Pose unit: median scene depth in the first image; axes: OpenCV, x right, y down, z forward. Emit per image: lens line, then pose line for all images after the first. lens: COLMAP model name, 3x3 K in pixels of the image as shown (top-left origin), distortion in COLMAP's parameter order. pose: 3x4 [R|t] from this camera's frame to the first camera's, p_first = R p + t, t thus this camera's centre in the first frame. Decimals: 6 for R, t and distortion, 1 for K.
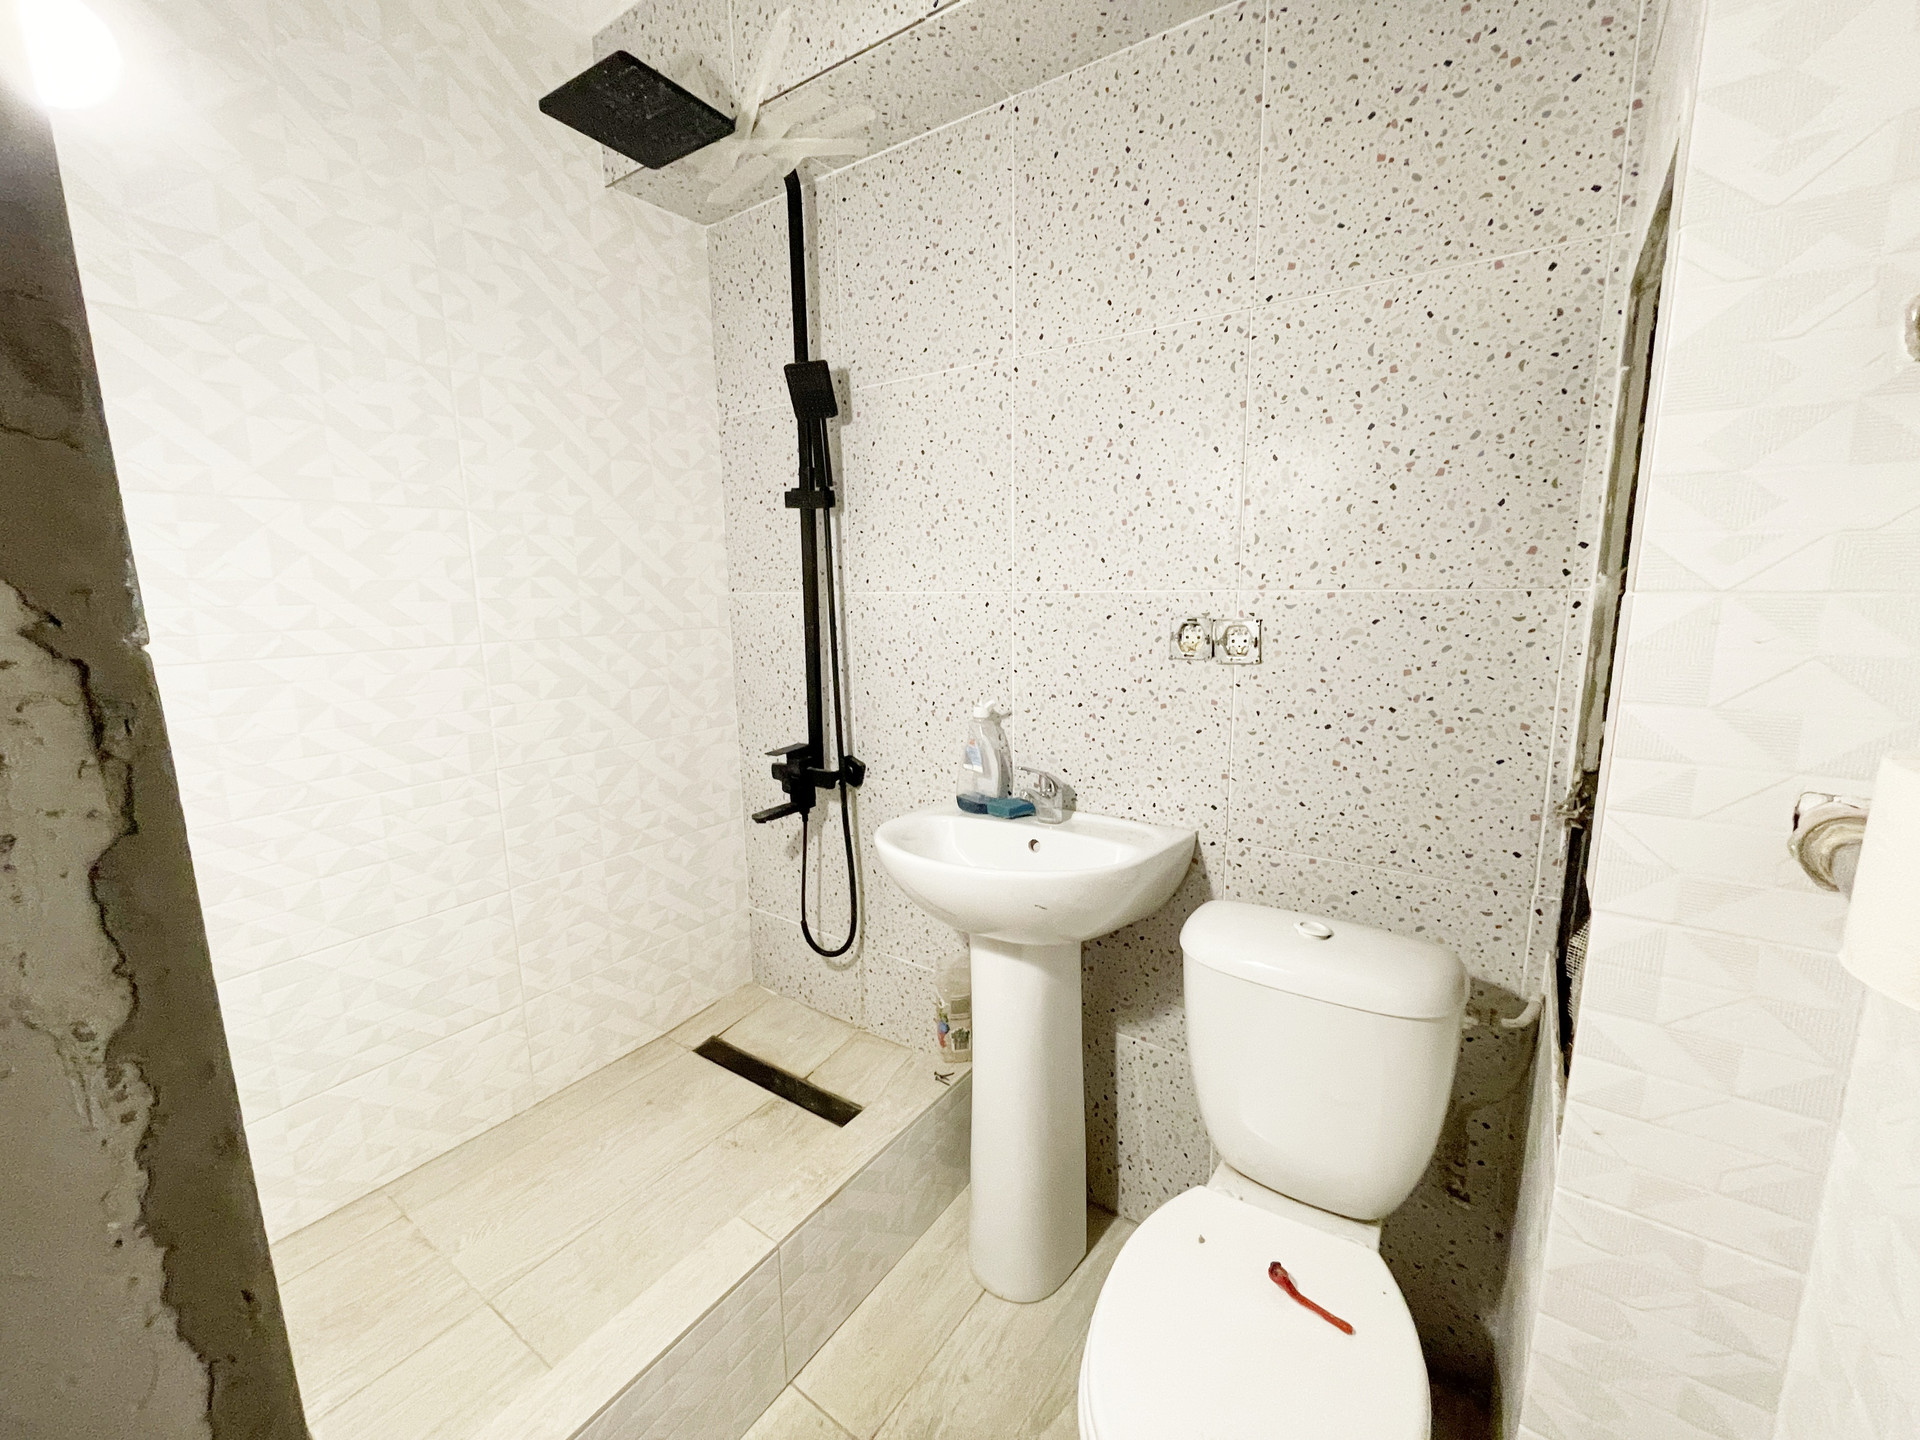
lens RADIAL K [[773.6, 0, 960.0], [0, 773.6, 720.0], [0, 0, 1]] dist [-0.003169, -0.000694]
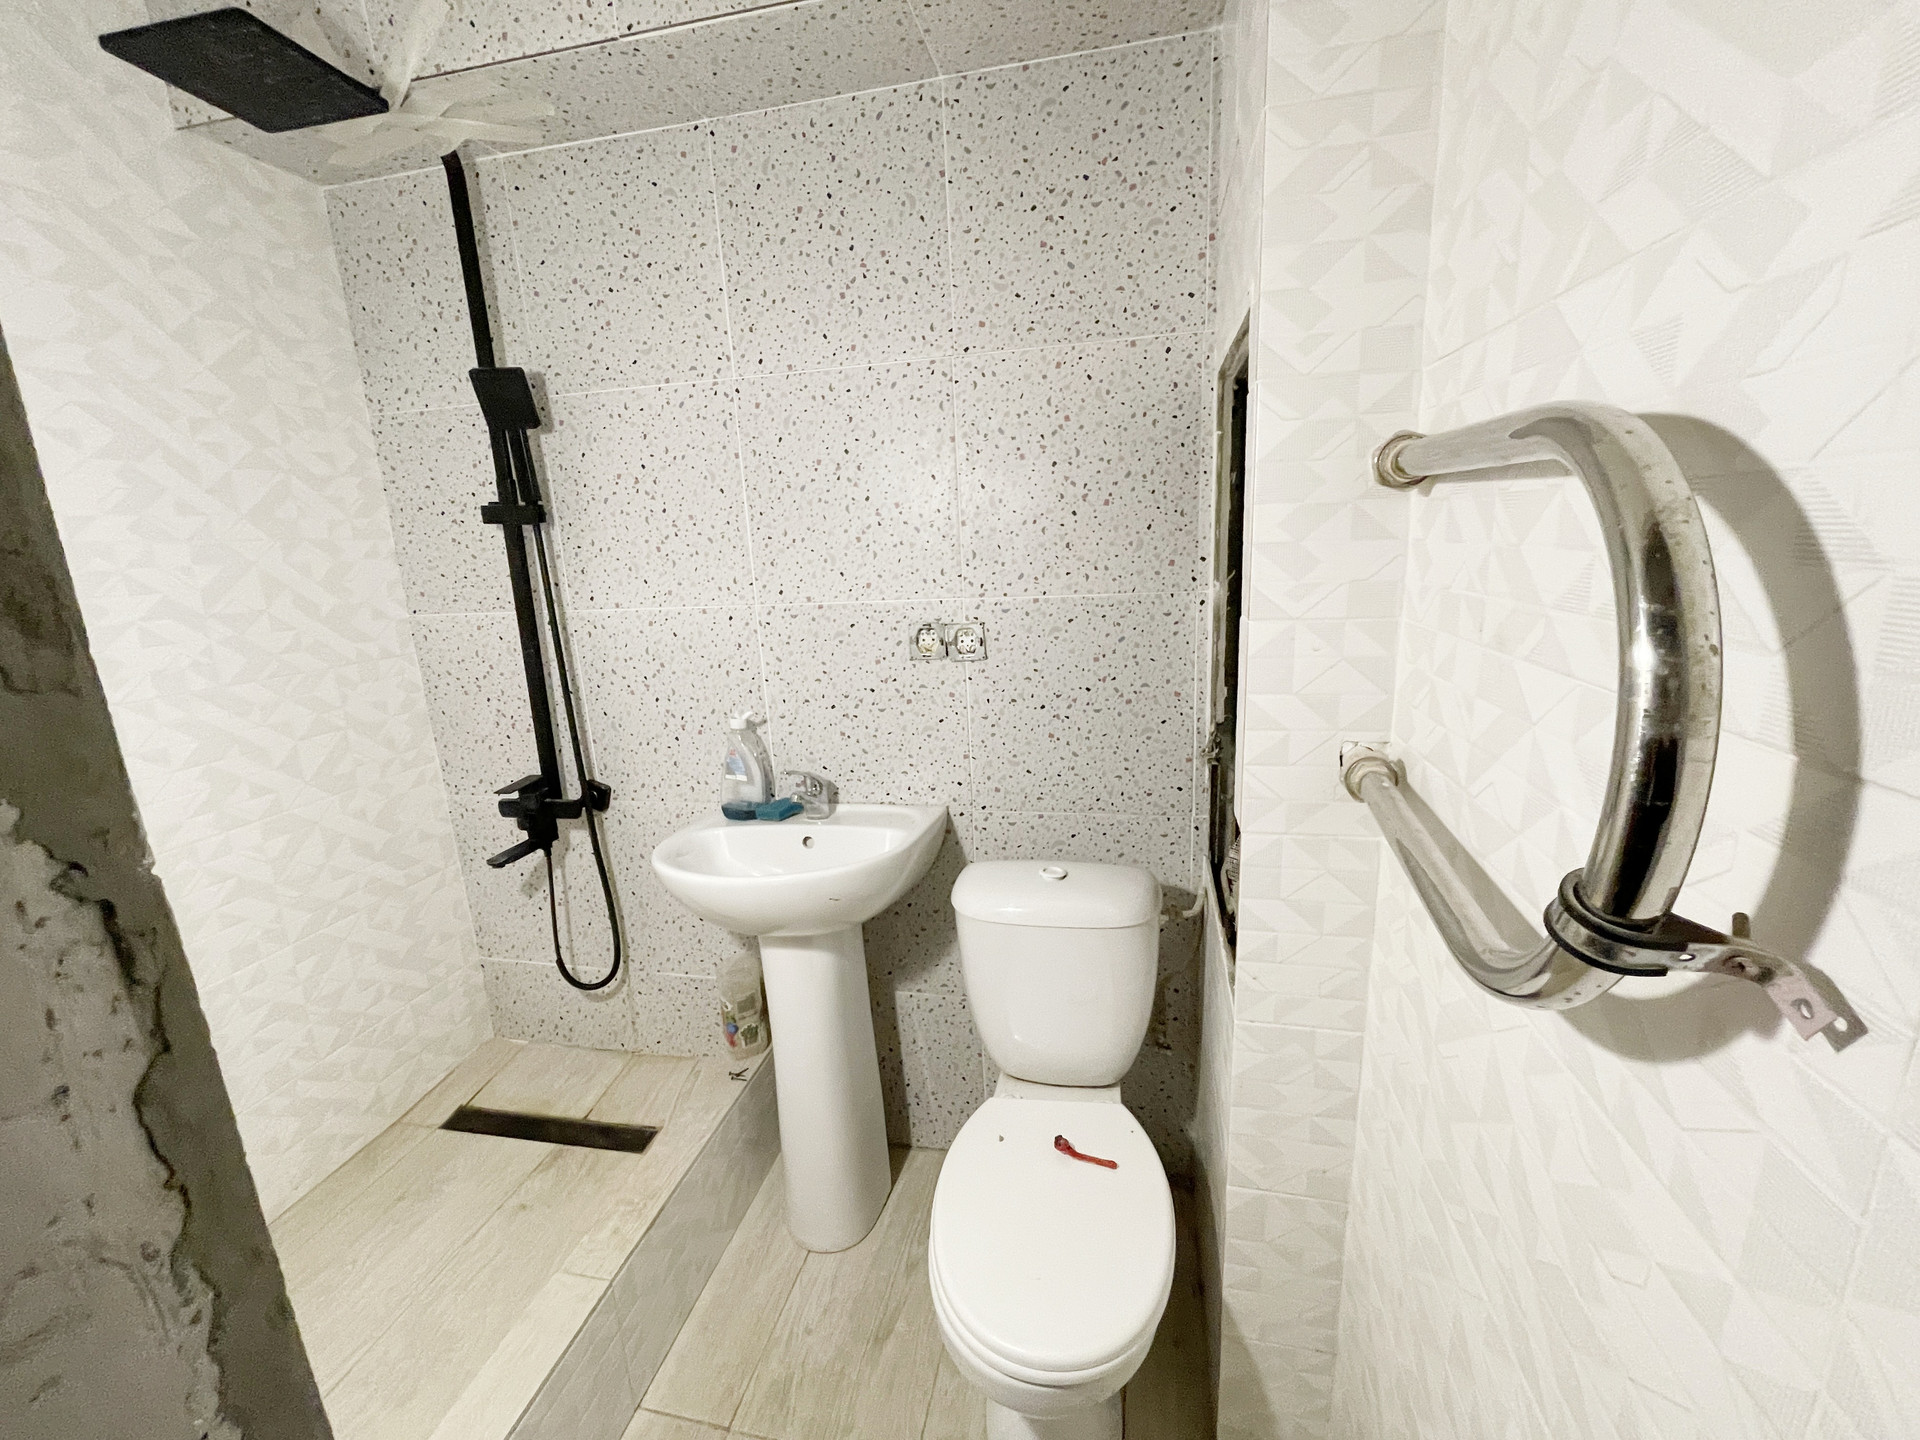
lens RADIAL K [[773.6, 0, 960.0], [0, 773.6, 720.0], [0, 0, 1]] dist [-0.003169, -0.000694]
pose [[0.918374, -0.118006, 0.377710, -0.099857], [0.101479, 0.992813, 0.063440, -0.055617], [-0.382481, -0.019932, 0.923748, -0.075472]]
